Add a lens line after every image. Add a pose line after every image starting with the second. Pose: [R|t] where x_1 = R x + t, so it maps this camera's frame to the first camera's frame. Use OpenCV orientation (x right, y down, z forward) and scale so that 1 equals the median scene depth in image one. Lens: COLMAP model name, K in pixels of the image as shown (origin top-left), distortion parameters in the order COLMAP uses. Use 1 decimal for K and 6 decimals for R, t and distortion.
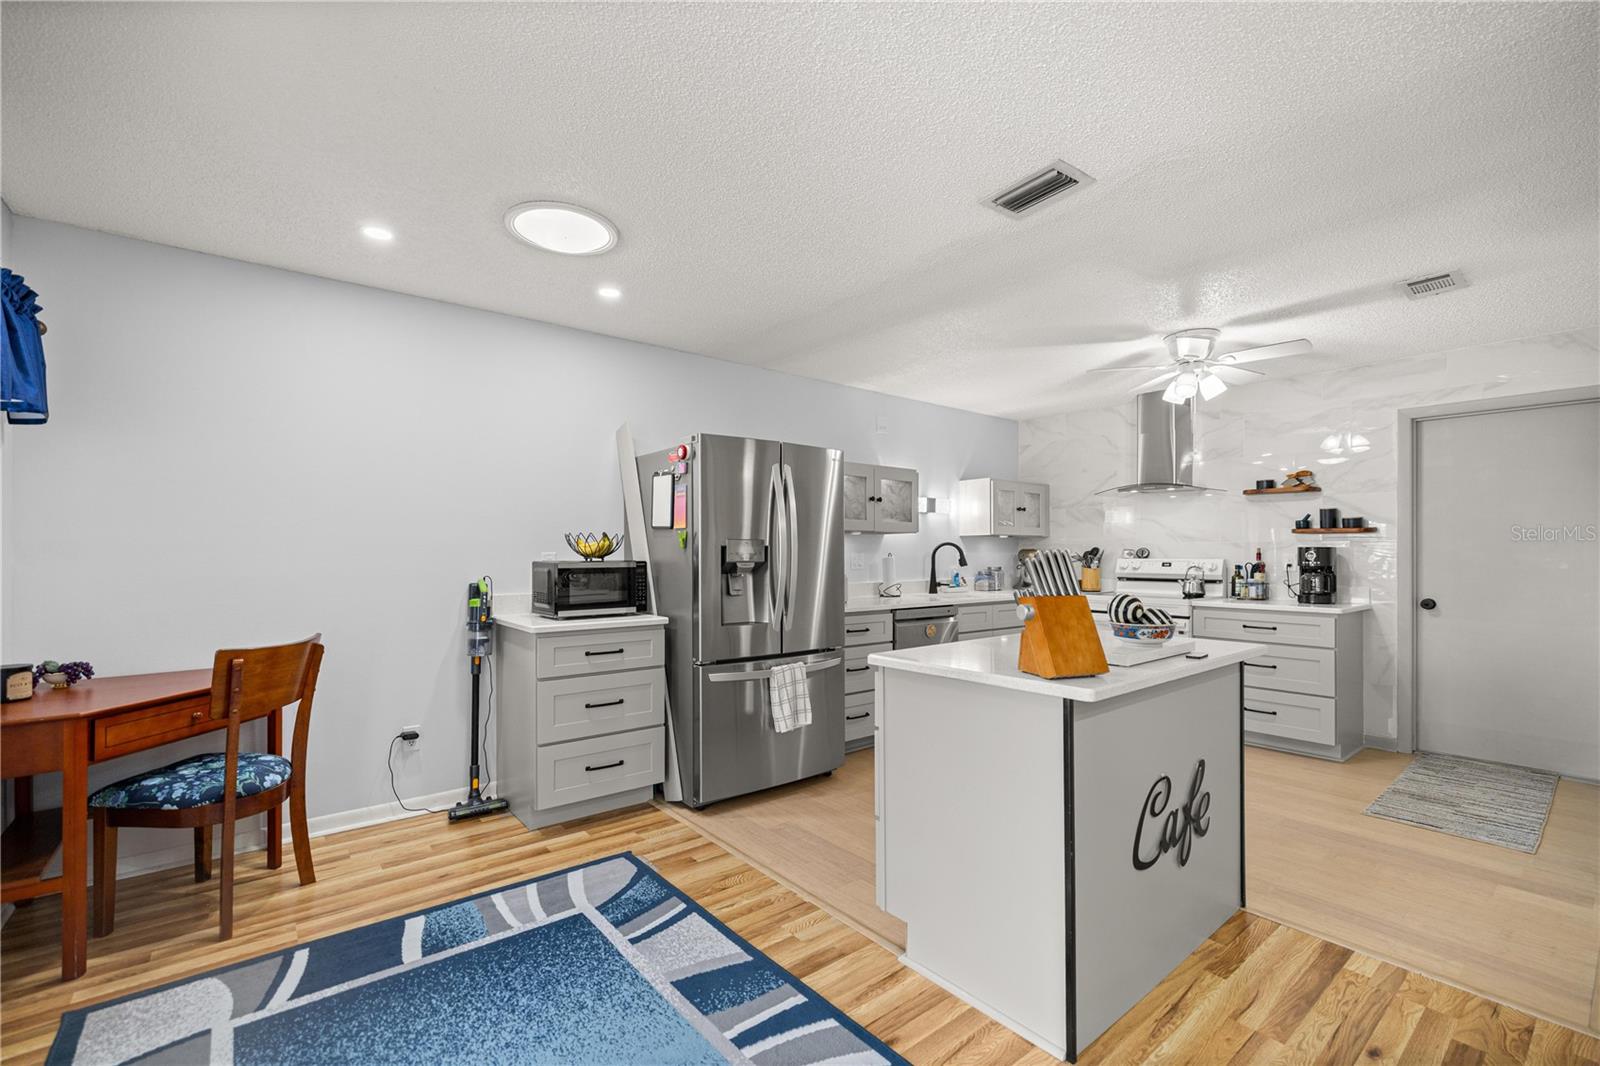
lens RADIAL K [[691.8, 0, 800.7], [0, 691.8, 544.0], [0, 0, 1]] dist [0.002000, 0.000370]
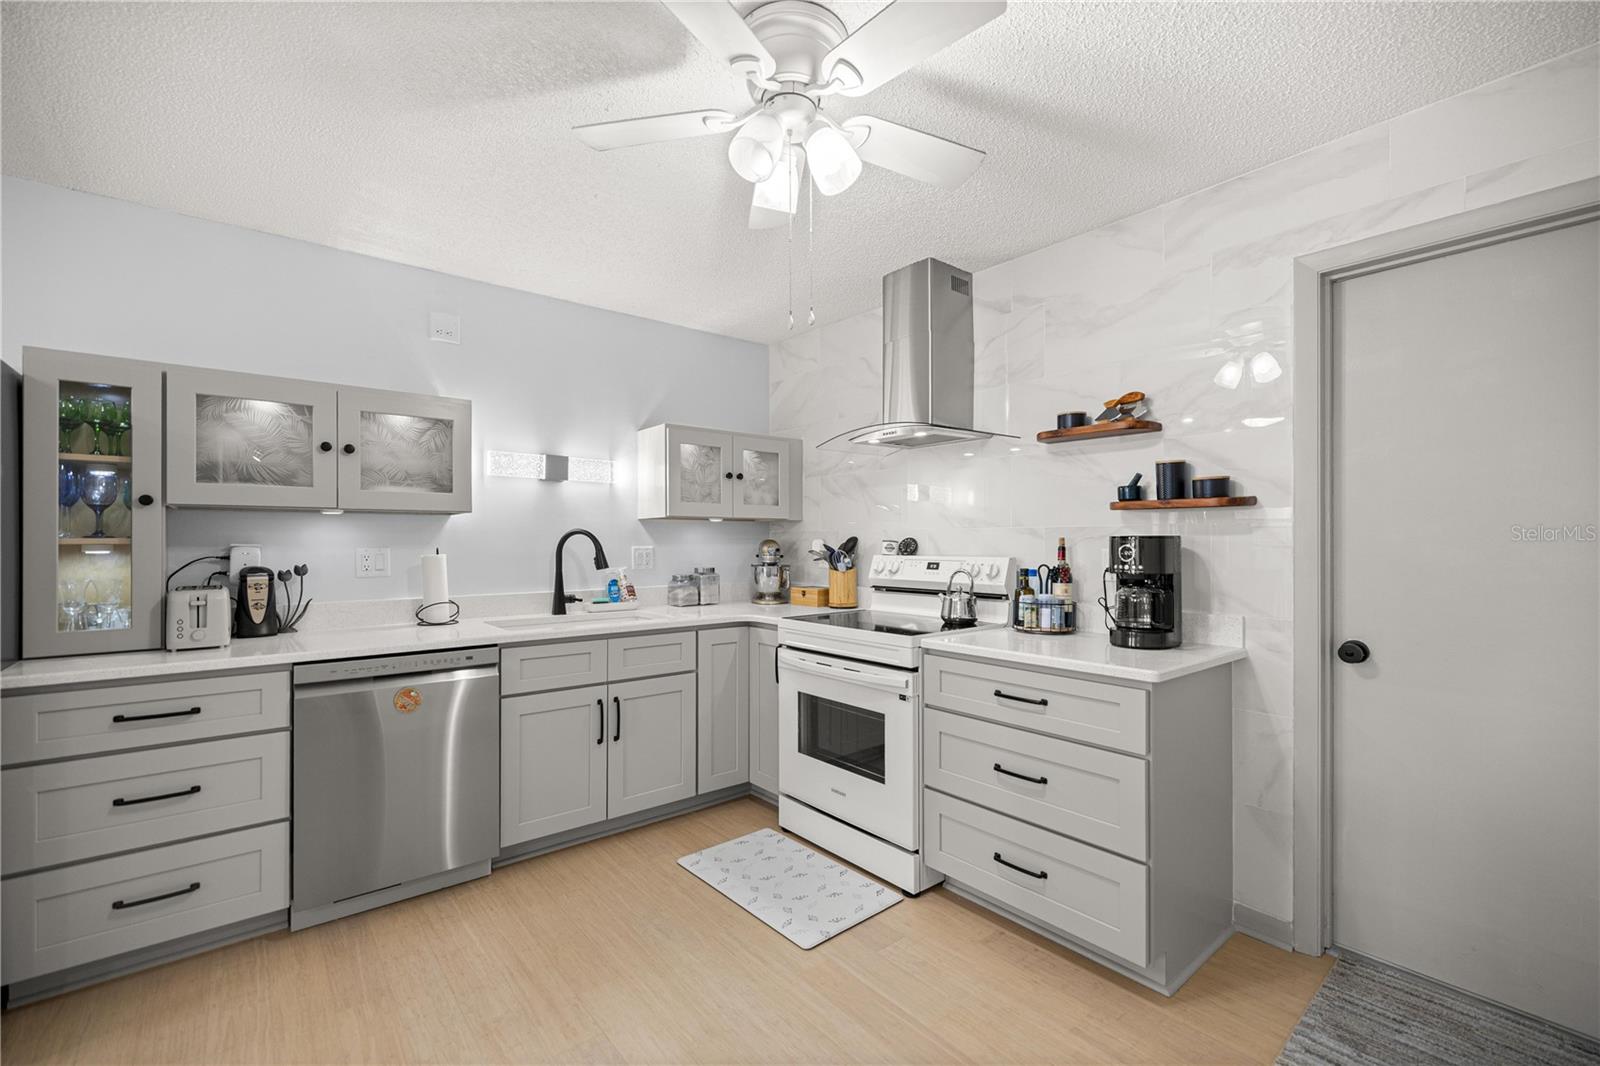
lens RADIAL K [[691.8, 0, 799.6], [0, 691.8, 534.0], [0, 0, 1]] dist [0.002000, 0.000370]
pose [[0.999913, -0.002020, 0.013030, 0.453212], [0.001985, 0.999994, 0.002662, 0.000948], [-0.013035, -0.002636, 0.999912, 0.460638]]
